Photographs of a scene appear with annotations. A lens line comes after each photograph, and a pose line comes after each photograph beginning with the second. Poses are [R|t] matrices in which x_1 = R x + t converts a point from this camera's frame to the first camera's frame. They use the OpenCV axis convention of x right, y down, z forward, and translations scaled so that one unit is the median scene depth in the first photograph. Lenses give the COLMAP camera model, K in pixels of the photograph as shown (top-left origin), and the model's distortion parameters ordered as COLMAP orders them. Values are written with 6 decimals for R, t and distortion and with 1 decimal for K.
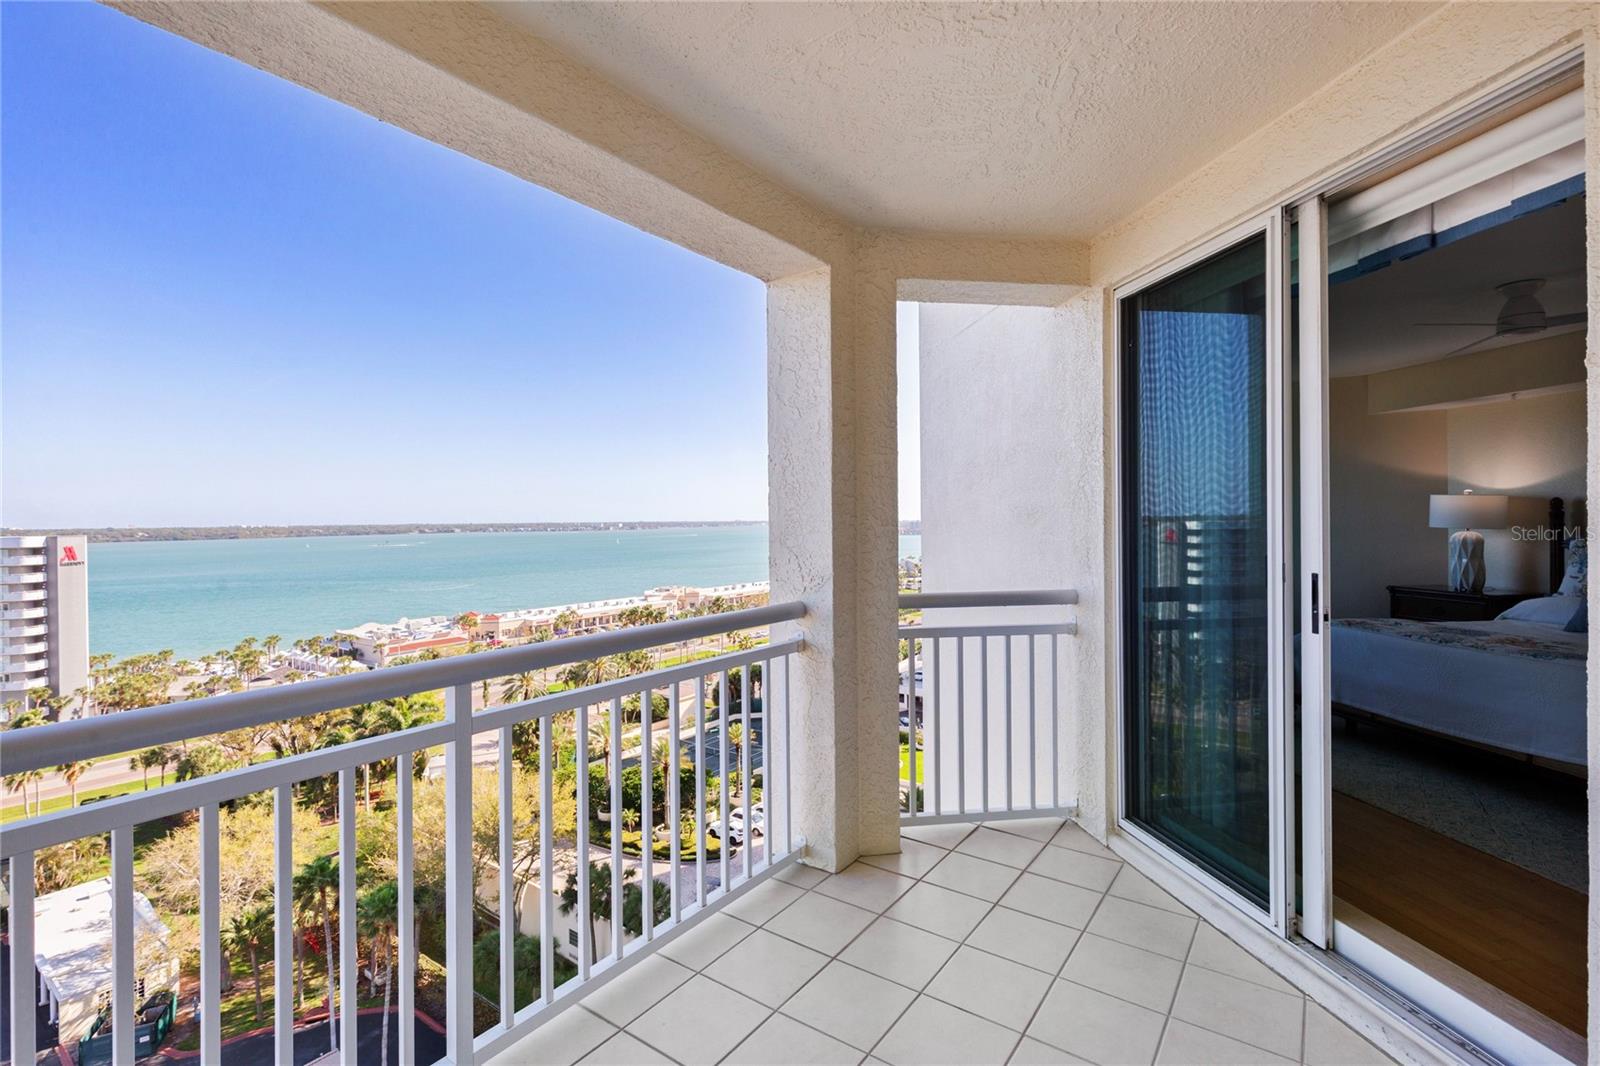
lens RADIAL K [[735.1, 0, 805.8], [0, 735.1, 522.1], [0, 0, 1]] dist [0.004055, -0.000544]
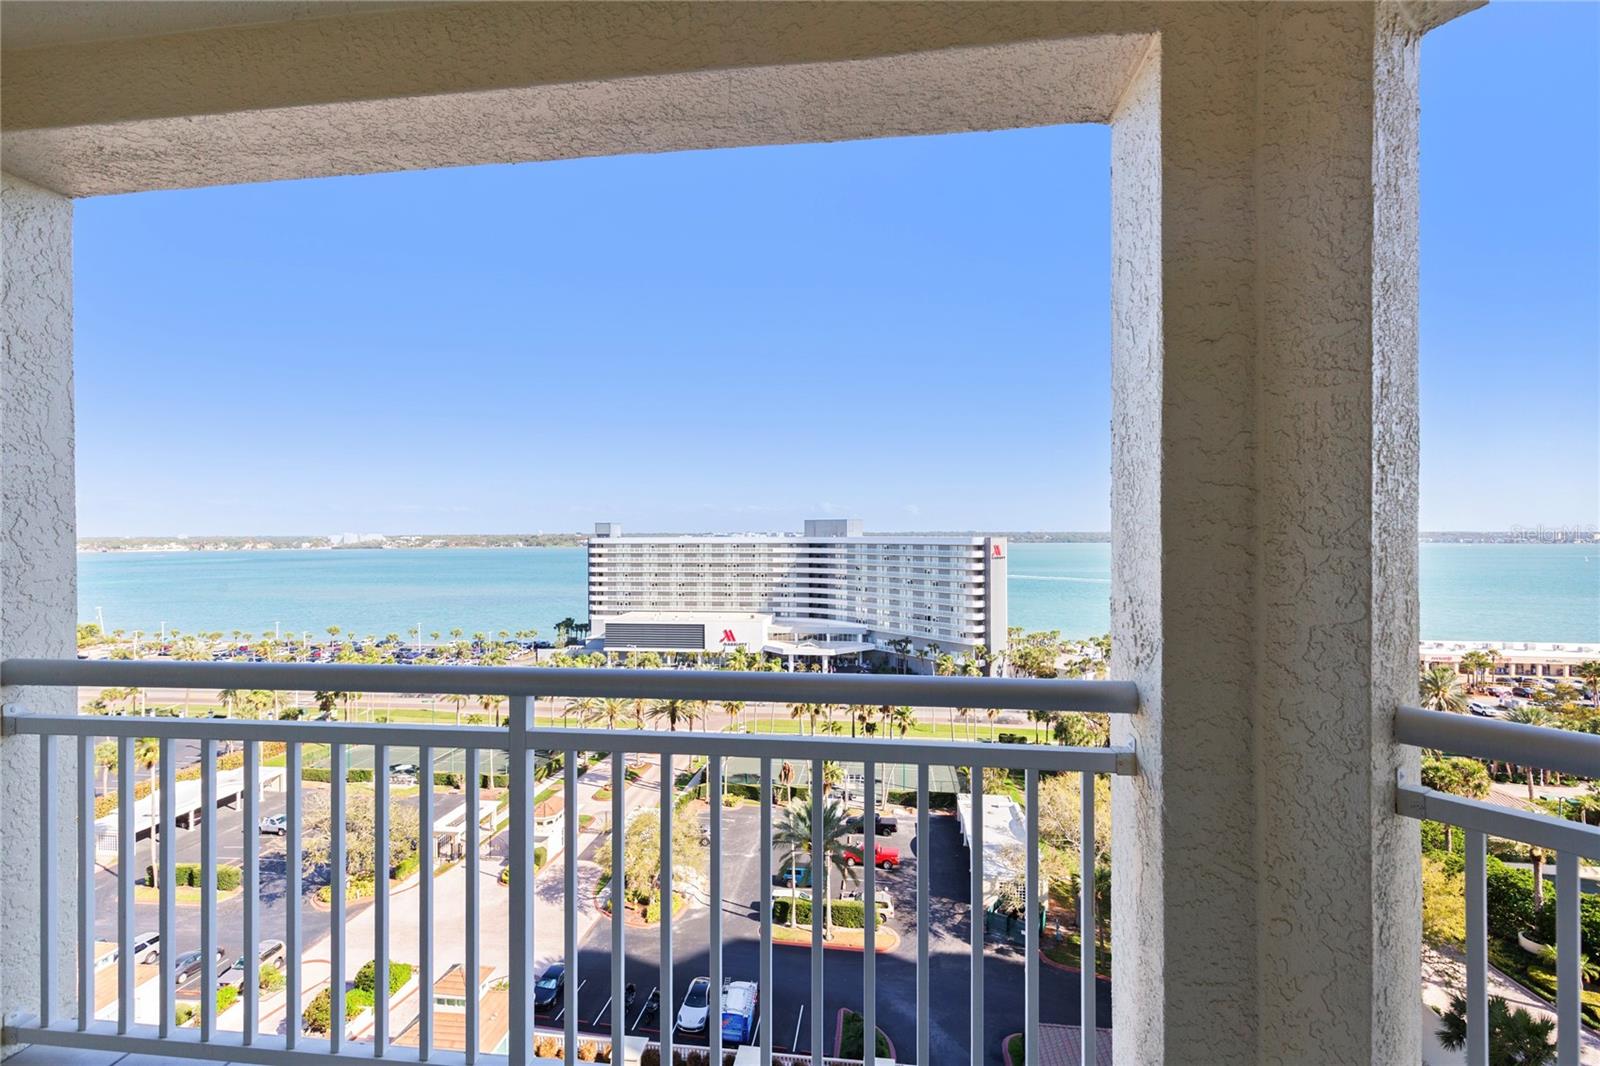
lens RADIAL K [[735.1, 0, 799.8], [0, 735.1, 528.8], [0, 0, 1]] dist [0.004055, -0.000544]
pose [[0.462374, 0.008174, -0.886647, 0.031912], [-0.008071, 0.999955, 0.005010, -0.000562], [0.886648, 0.004839, 0.462419, 0.046896]]
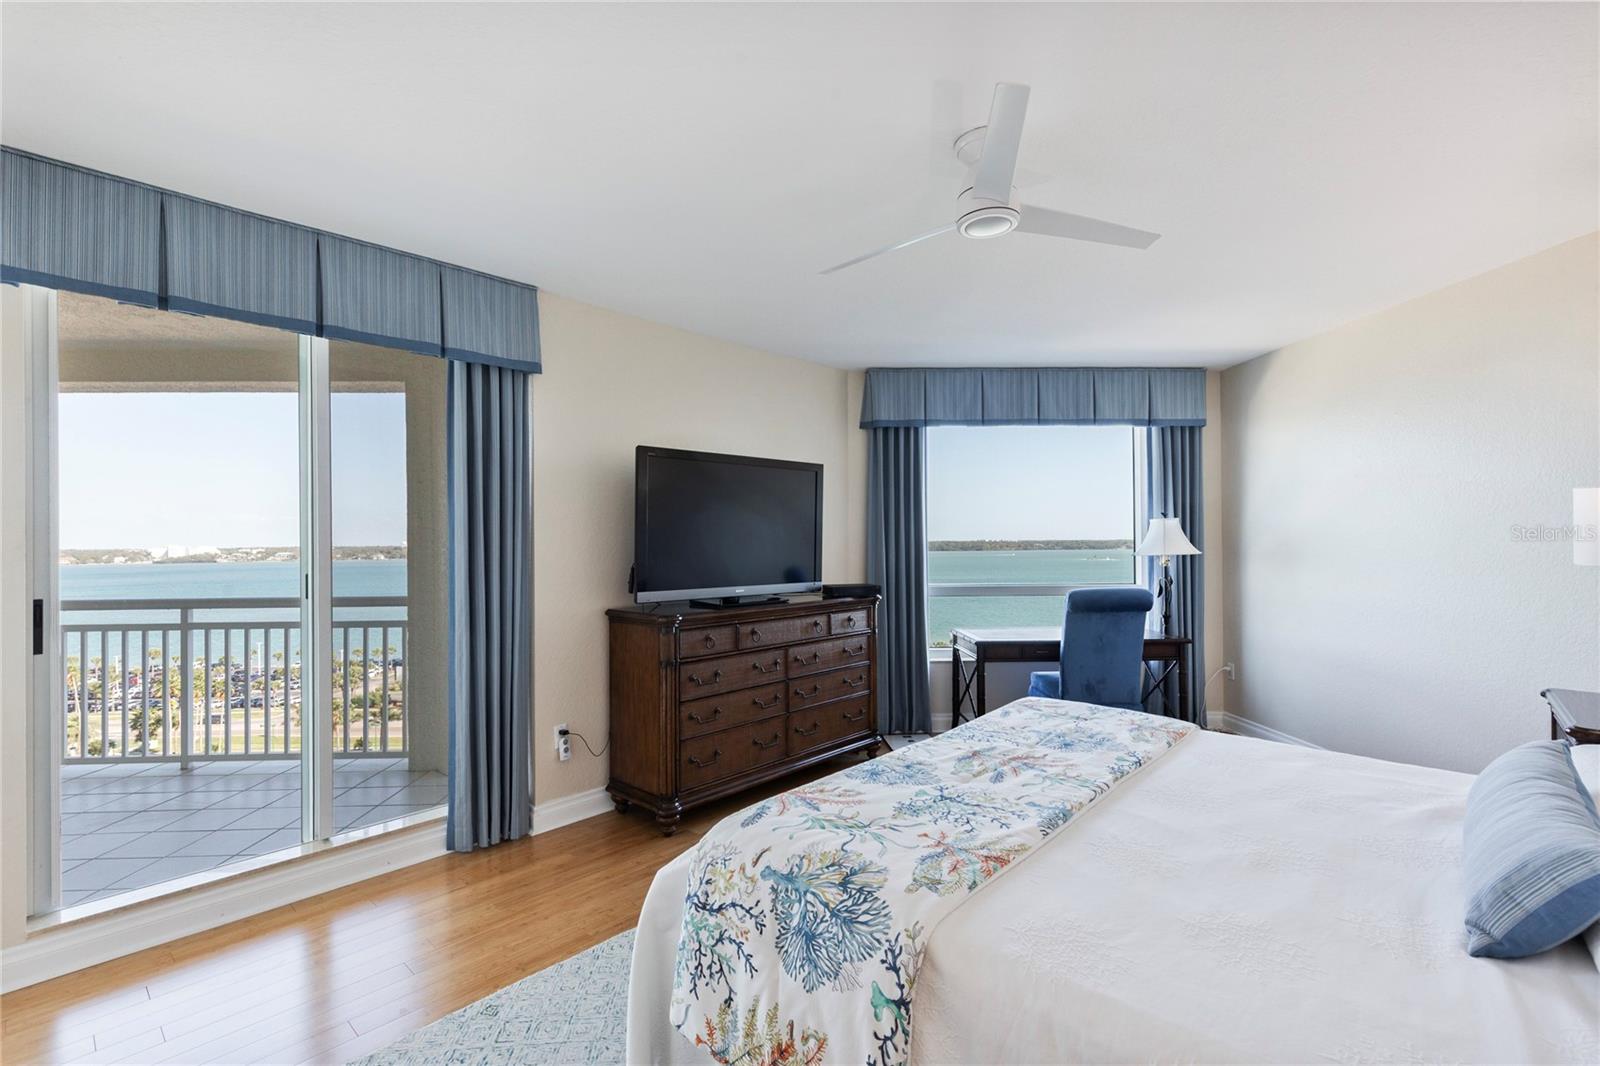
lens RADIAL K [[735.1, 0, 813.8], [0, 735.1, 530.9], [0, 0, 1]] dist [0.004055, -0.000544]
pose [[0.601226, -0.002272, -0.799076, 0.118381], [-0.005082, 0.999965, -0.006667, -0.001393], [0.799063, 0.008070, 0.601193, 0.059472]]
